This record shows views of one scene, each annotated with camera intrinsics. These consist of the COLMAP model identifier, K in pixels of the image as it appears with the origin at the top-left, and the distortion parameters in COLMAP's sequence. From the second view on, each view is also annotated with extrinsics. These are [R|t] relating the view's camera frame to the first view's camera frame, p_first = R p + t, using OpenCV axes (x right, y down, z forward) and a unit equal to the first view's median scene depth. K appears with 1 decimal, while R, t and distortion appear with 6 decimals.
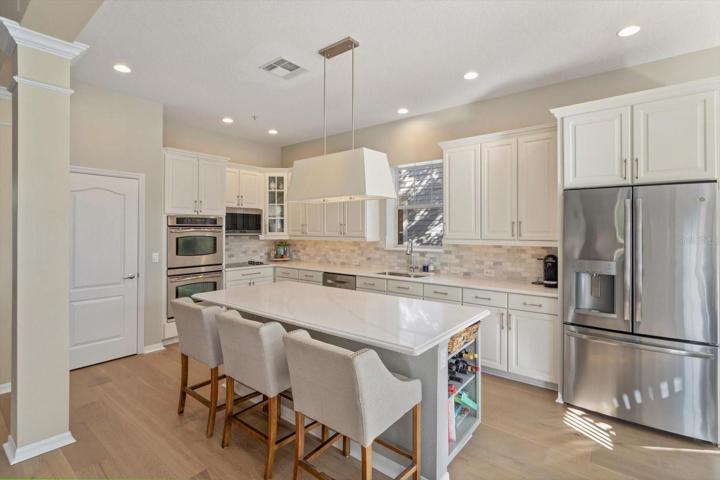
lens RADIAL K [[350.8, 0, 361.6], [0, 350.8, 230.3], [0, 0, 1]] dist [-0.002647, -0.000218]
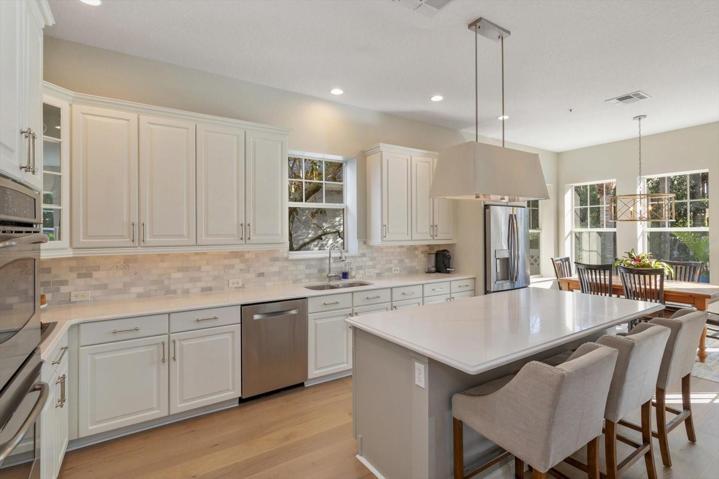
lens RADIAL K [[350.3, 0, 361.1], [0, 350.3, 229.8], [0, 0, 1]] dist [-0.002647, -0.000218]
pose [[0.303413, 0.003961, 0.952851, -0.618313], [0.009957, 0.999924, -0.007327, -0.000534], [-0.952807, 0.011710, 0.303351, 0.640762]]
